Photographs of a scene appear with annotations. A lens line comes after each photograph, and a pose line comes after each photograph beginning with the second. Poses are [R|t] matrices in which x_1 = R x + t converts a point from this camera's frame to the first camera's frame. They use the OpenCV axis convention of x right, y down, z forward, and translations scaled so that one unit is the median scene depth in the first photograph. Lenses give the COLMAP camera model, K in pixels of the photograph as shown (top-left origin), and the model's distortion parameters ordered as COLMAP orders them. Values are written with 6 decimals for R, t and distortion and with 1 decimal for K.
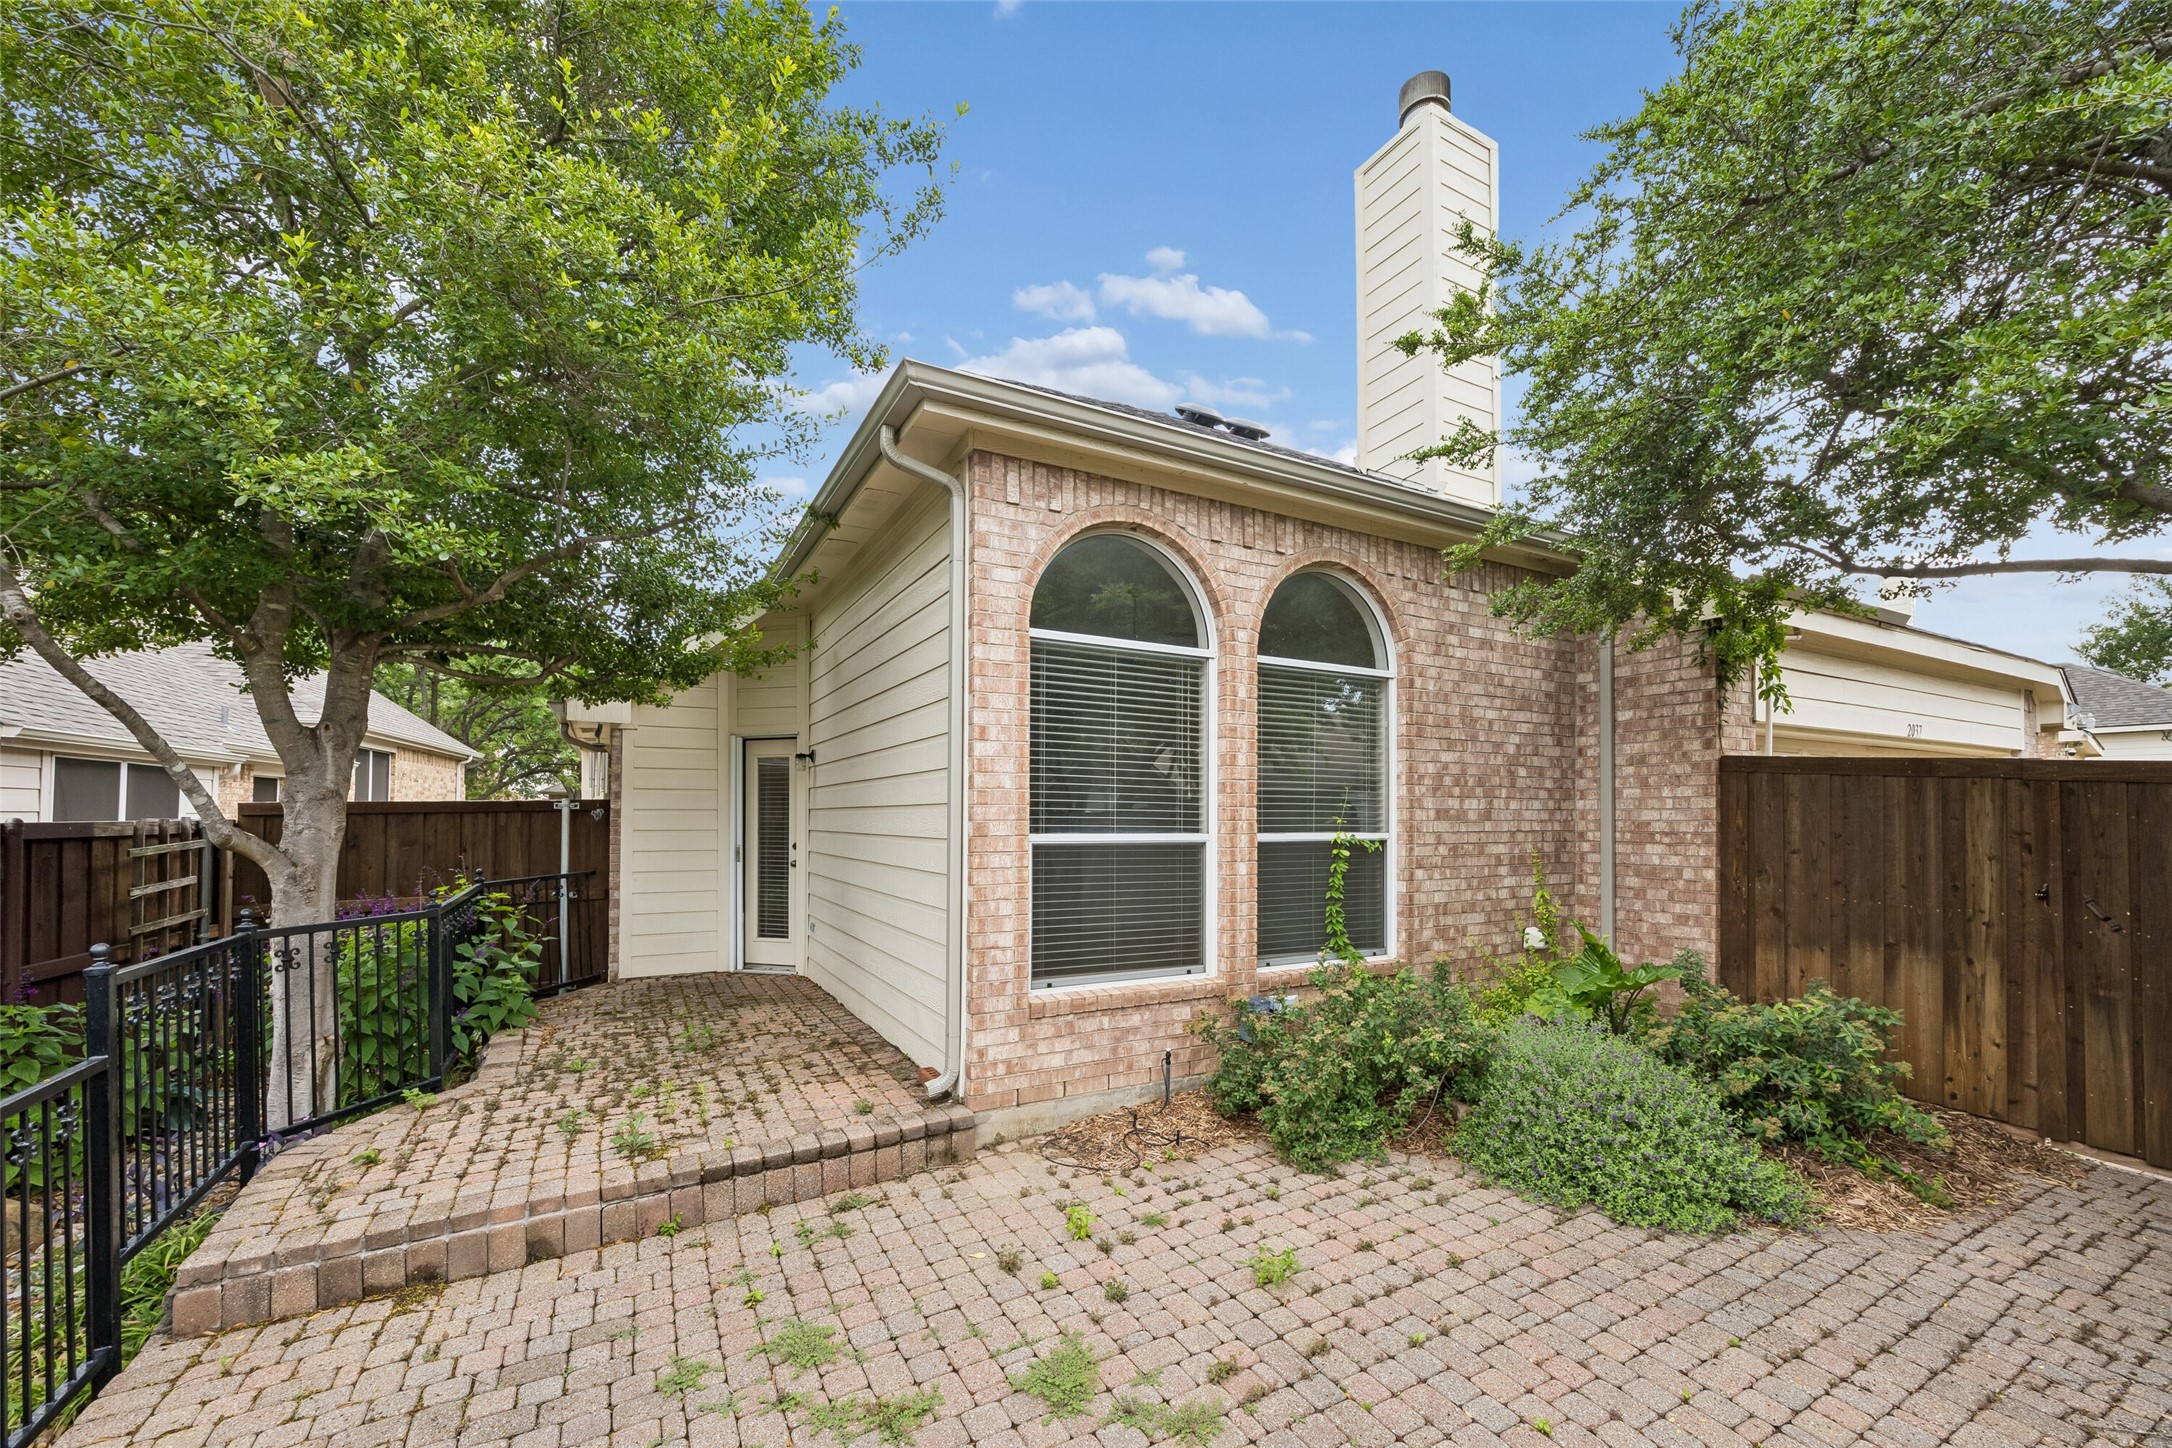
lens RADIAL K [[872.1, 0, 1172.9], [0, 872.1, 812.3], [0, 0, 1]] dist [-0.001258, -0.000313]
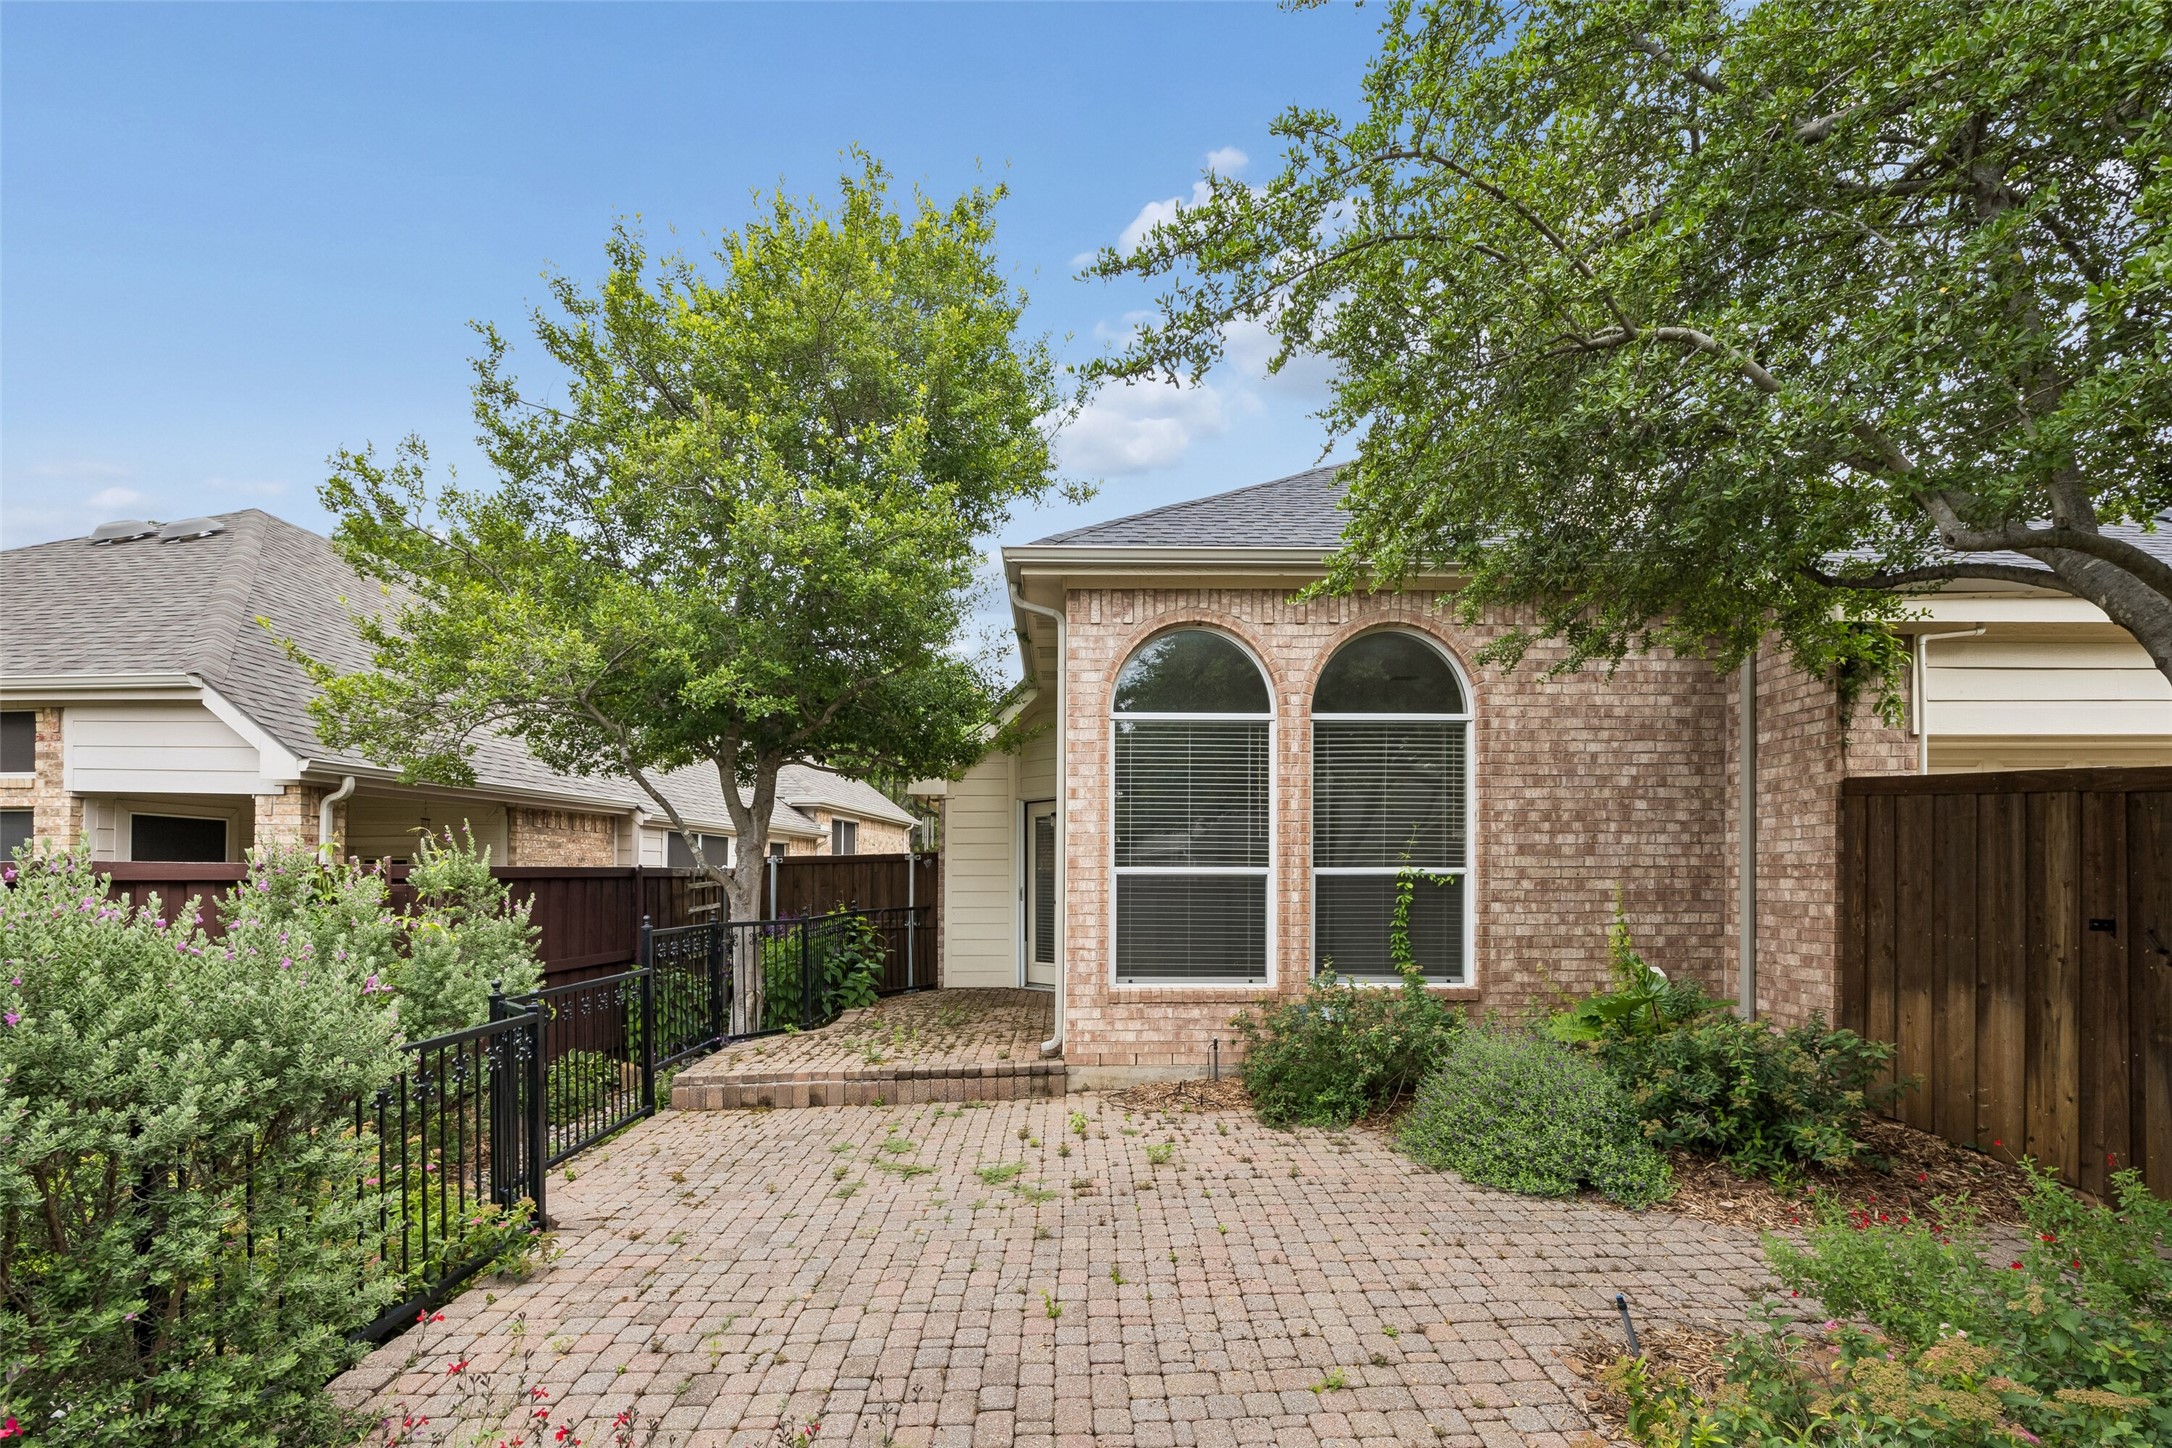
lens RADIAL K [[980.8, 0, 1079.3], [0, 980.8, 877.3], [0, 0, 1]] dist [0.000113, -0.000066]
pose [[0.859548, -0.002749, -0.511048, 0.498760], [0.005654, 0.999975, 0.004131, 0.030454], [0.511024, -0.006440, 0.859543, -0.286968]]
